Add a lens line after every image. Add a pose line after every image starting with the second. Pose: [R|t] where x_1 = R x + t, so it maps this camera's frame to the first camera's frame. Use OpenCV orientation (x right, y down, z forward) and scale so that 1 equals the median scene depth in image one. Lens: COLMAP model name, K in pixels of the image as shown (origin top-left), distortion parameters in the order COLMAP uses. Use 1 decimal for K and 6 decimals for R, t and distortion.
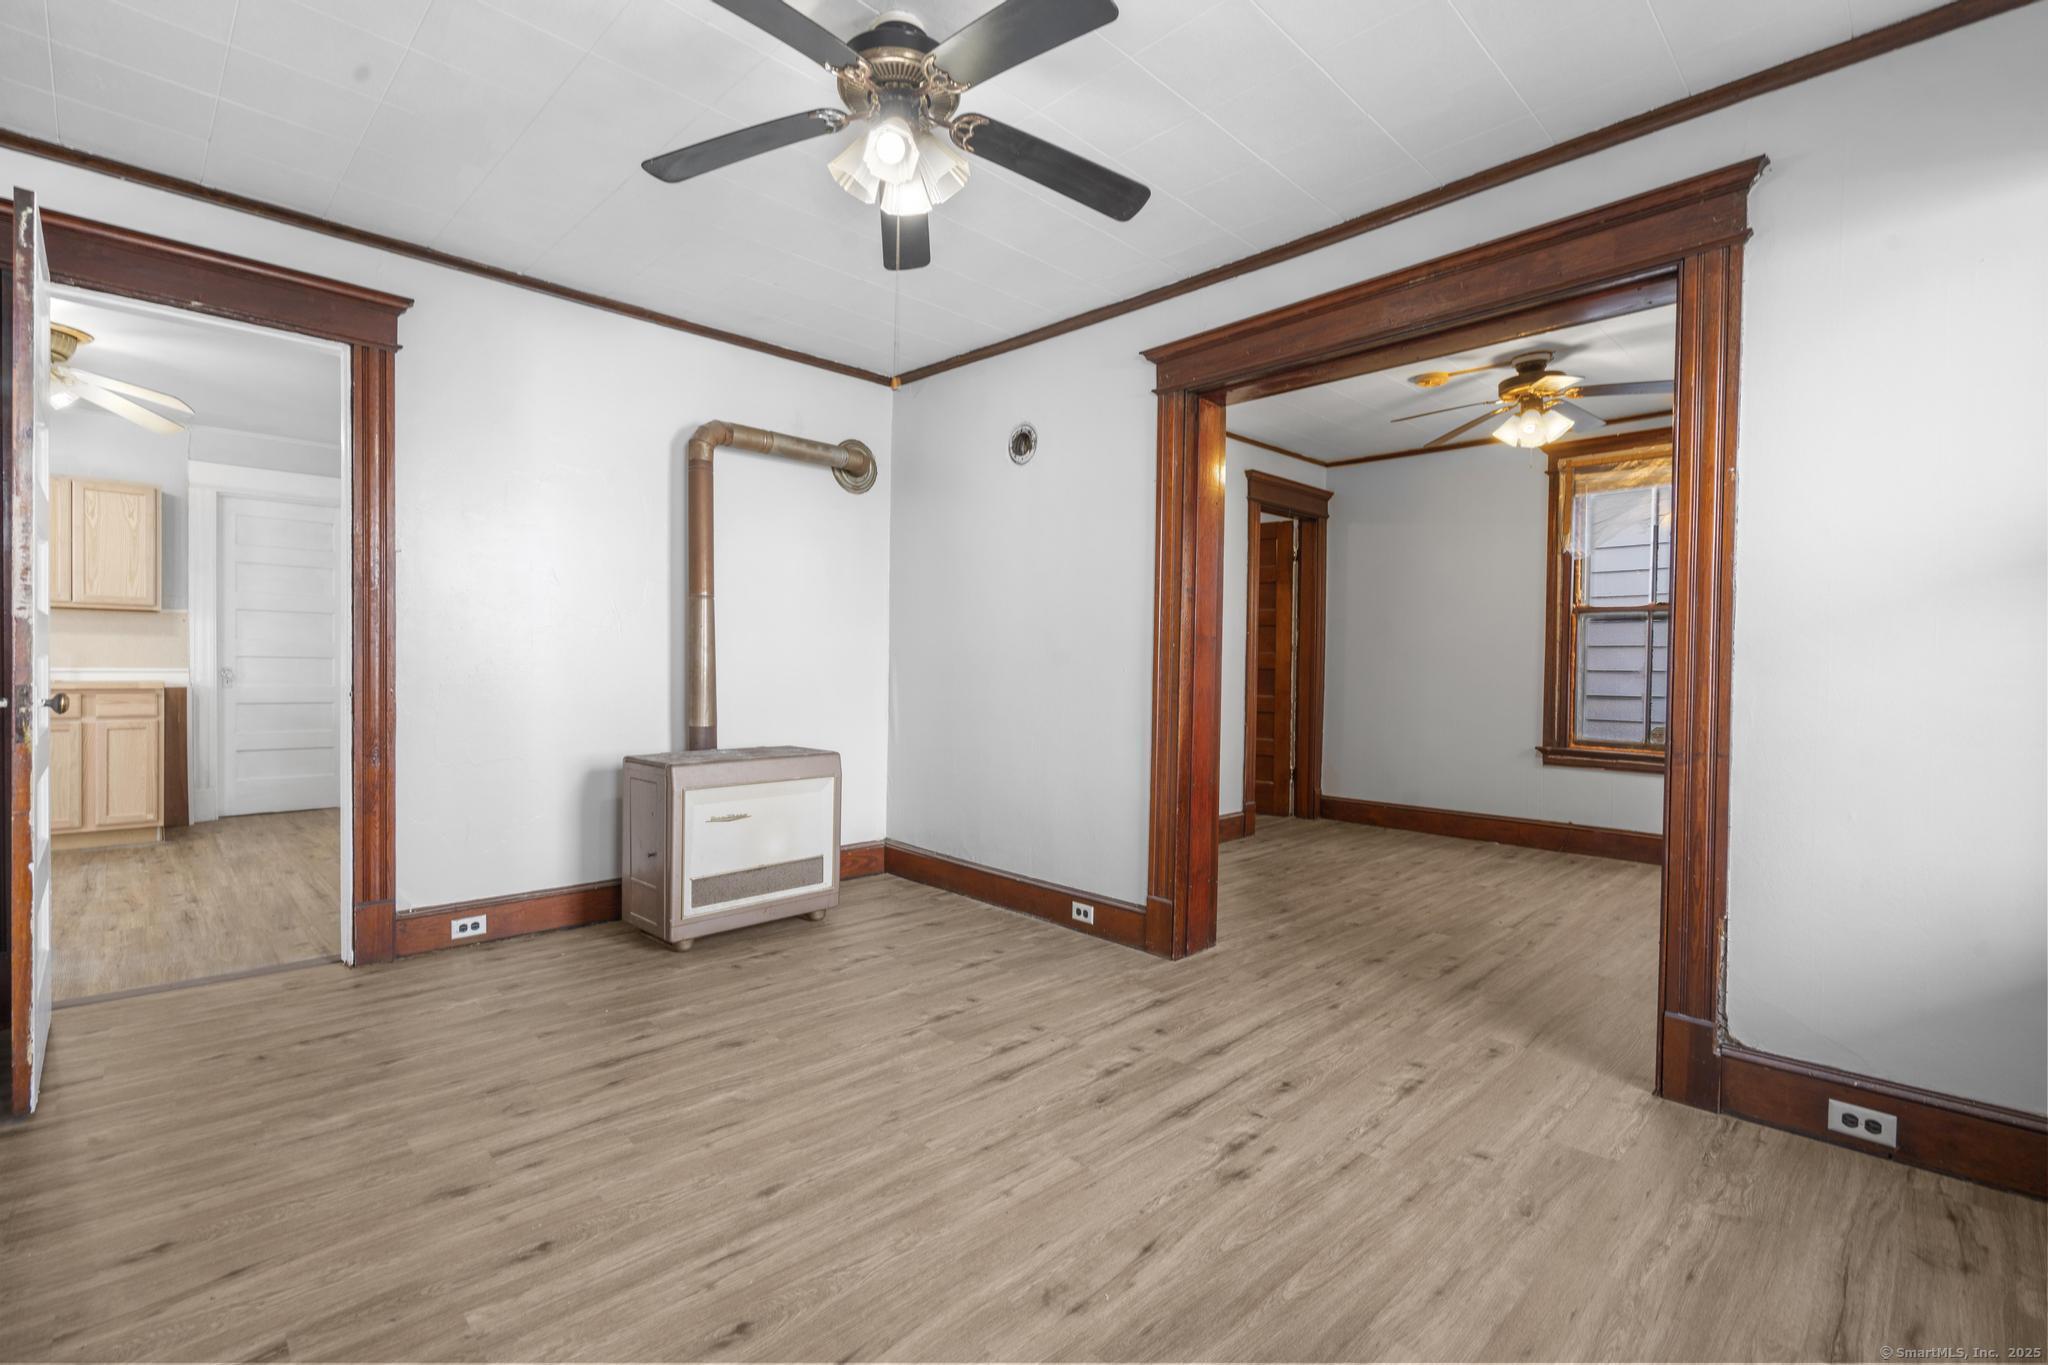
lens RADIAL K [[913.4, 0, 1021.1], [0, 913.4, 682.8], [0, 0, 1]] dist [0.001359, 0.001004]
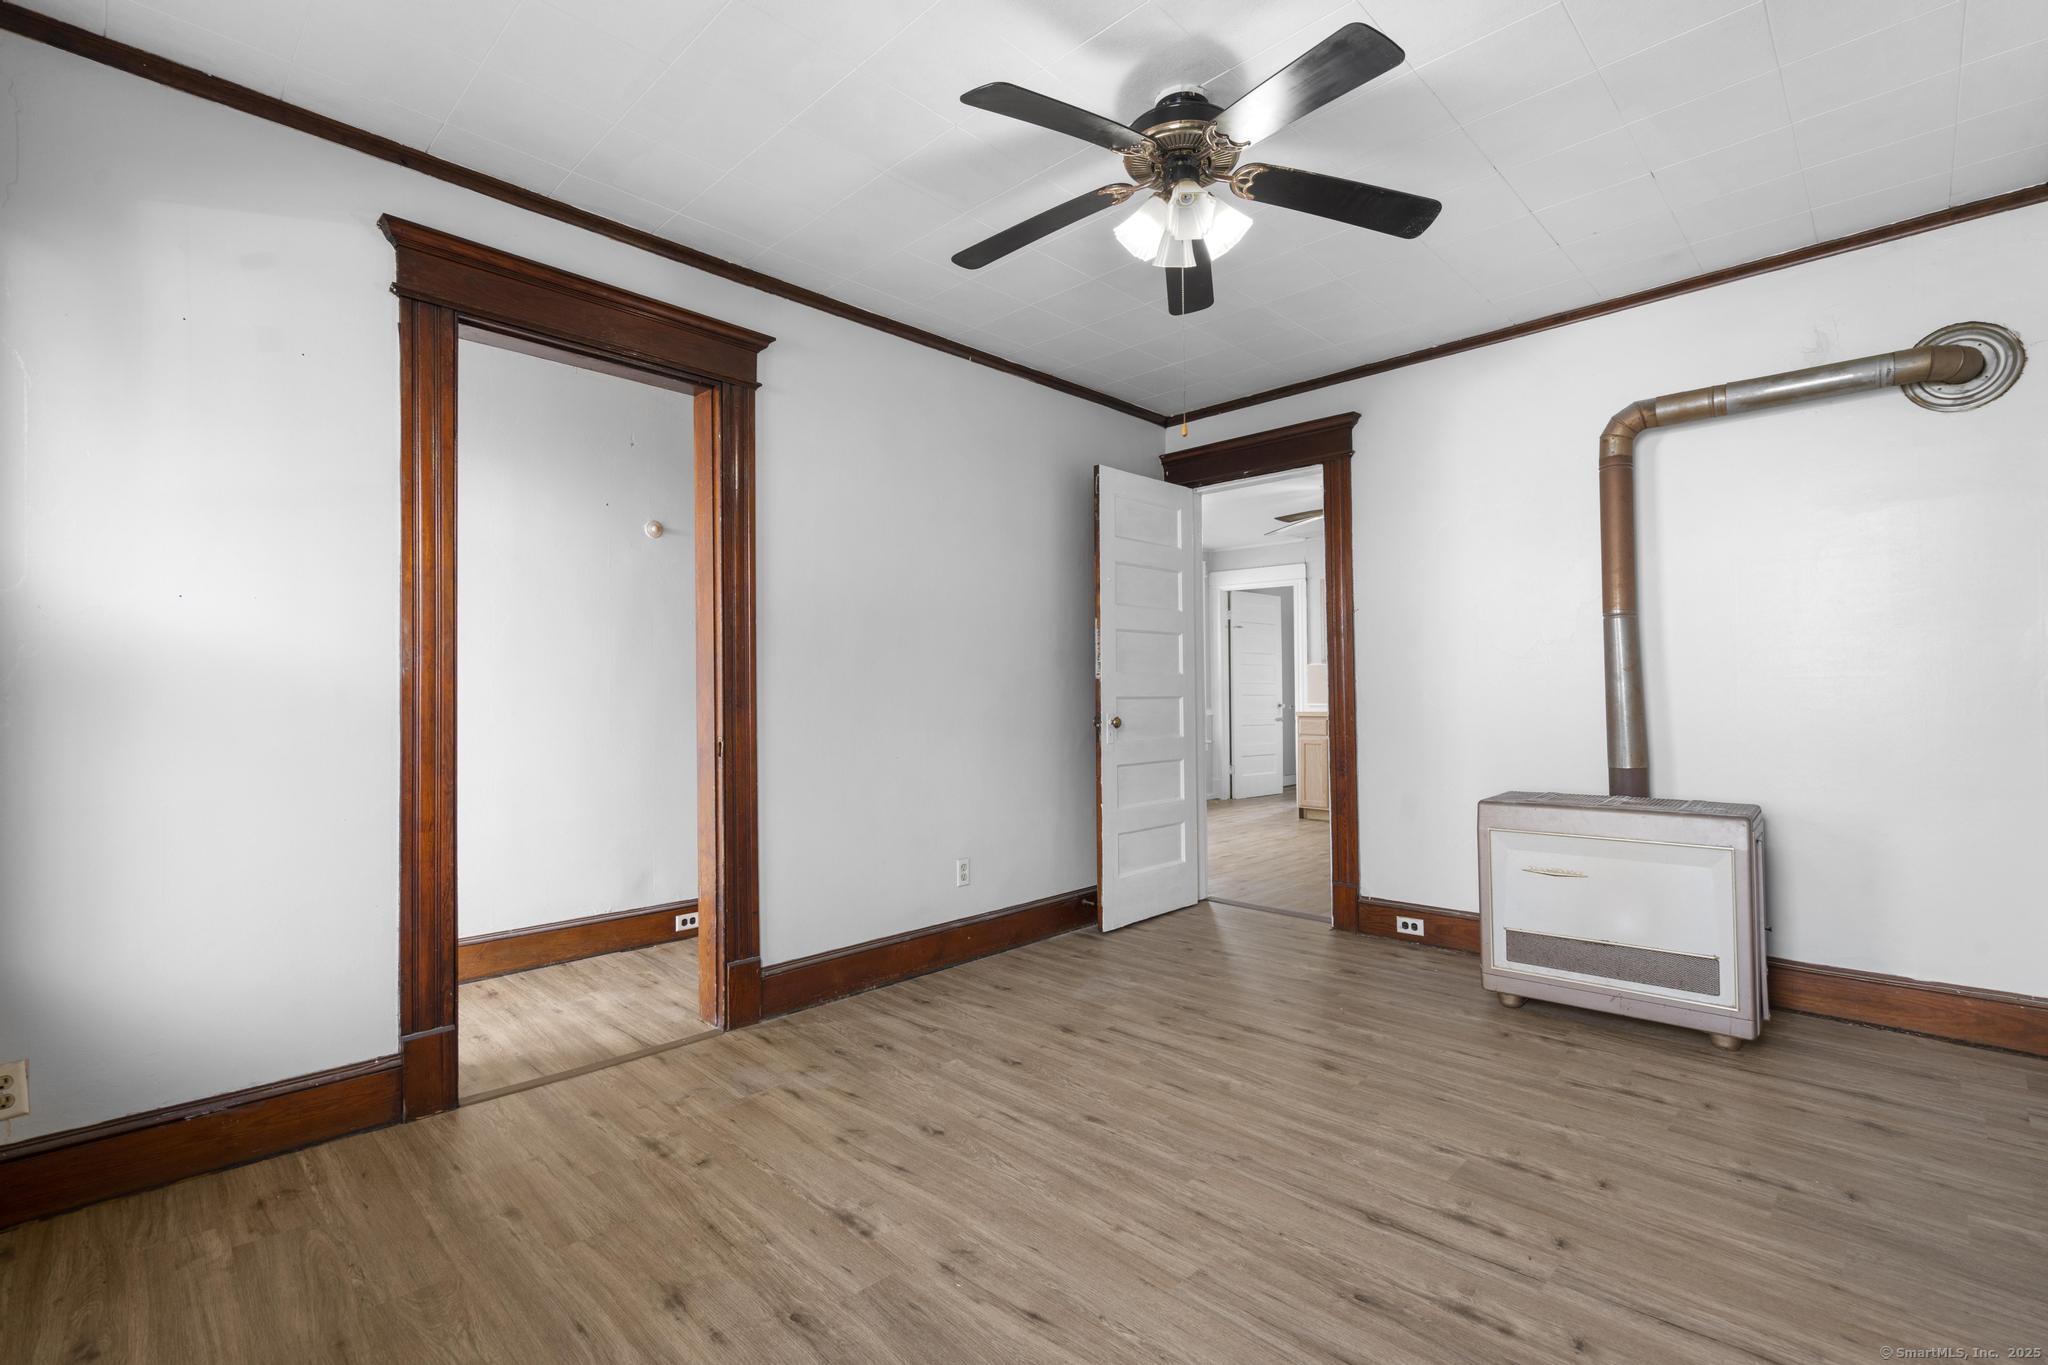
lens RADIAL K [[913.4, 0, 1020.7], [0, 913.4, 681.4], [0, 0, 1]] dist [0.001359, 0.001004]
pose [[0.023964, -0.031908, -0.999204, 0.712960], [-0.006958, 0.999461, -0.032083, -0.001948], [0.999689, 0.007721, 0.023729, 0.622275]]
